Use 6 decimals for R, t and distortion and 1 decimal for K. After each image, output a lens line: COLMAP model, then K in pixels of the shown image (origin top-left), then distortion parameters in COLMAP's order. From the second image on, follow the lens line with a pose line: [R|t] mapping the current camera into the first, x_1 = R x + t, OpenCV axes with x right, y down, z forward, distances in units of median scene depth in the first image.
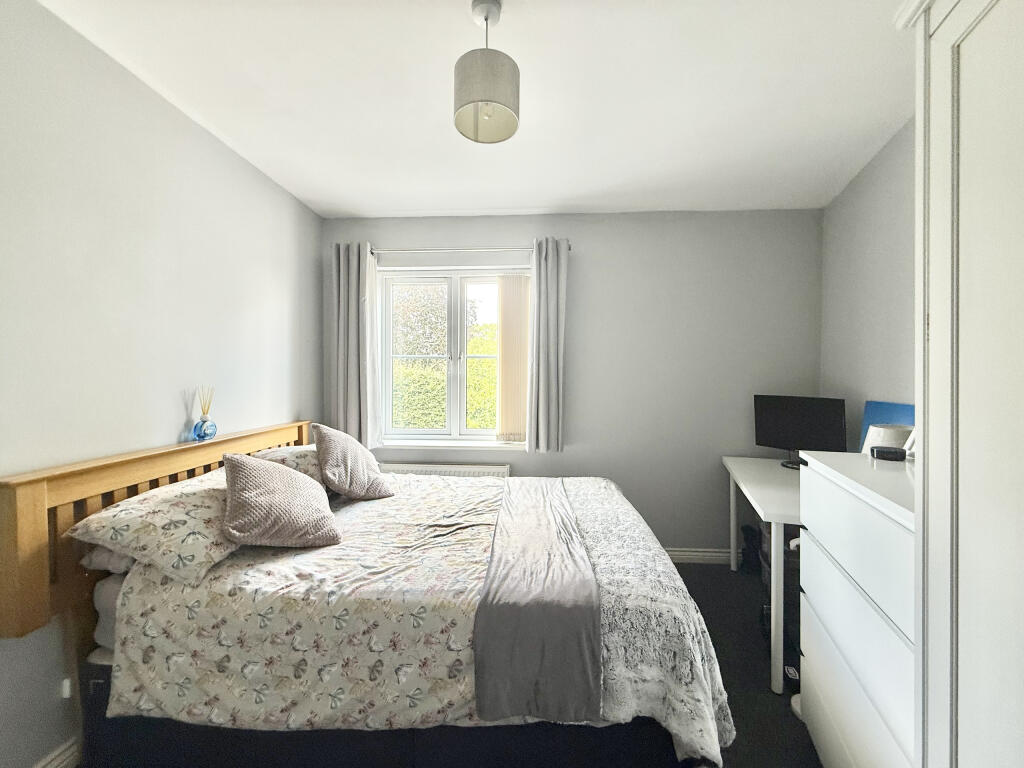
lens RADIAL K [[407.3, 0, 512.0], [0, 407.3, 384.0], [0, 0, 1]] dist [0.001182, 0.000221]
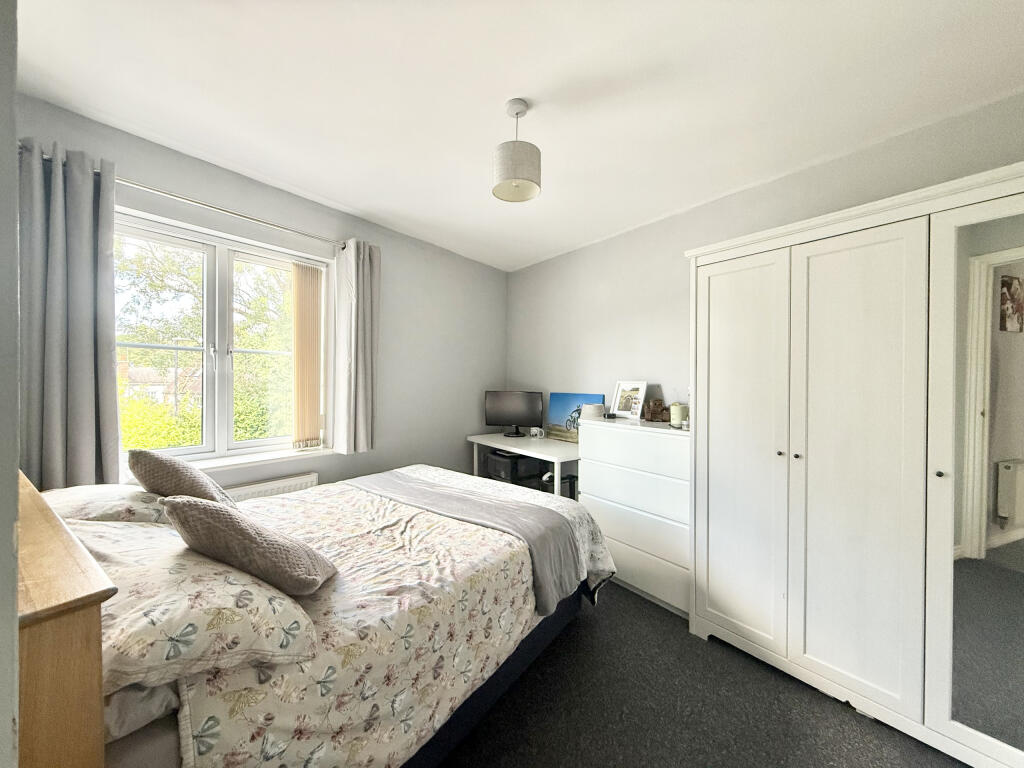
lens RADIAL K [[407.3, 0, 512.0], [0, 407.3, 384.0], [0, 0, 1]] dist [0.001182, 0.000221]
pose [[0.541202, -0.004444, 0.840881, -1.173656], [0.004156, 0.999988, 0.002611, -0.005050], [-0.840882, 0.002081, 0.541214, 0.276958]]
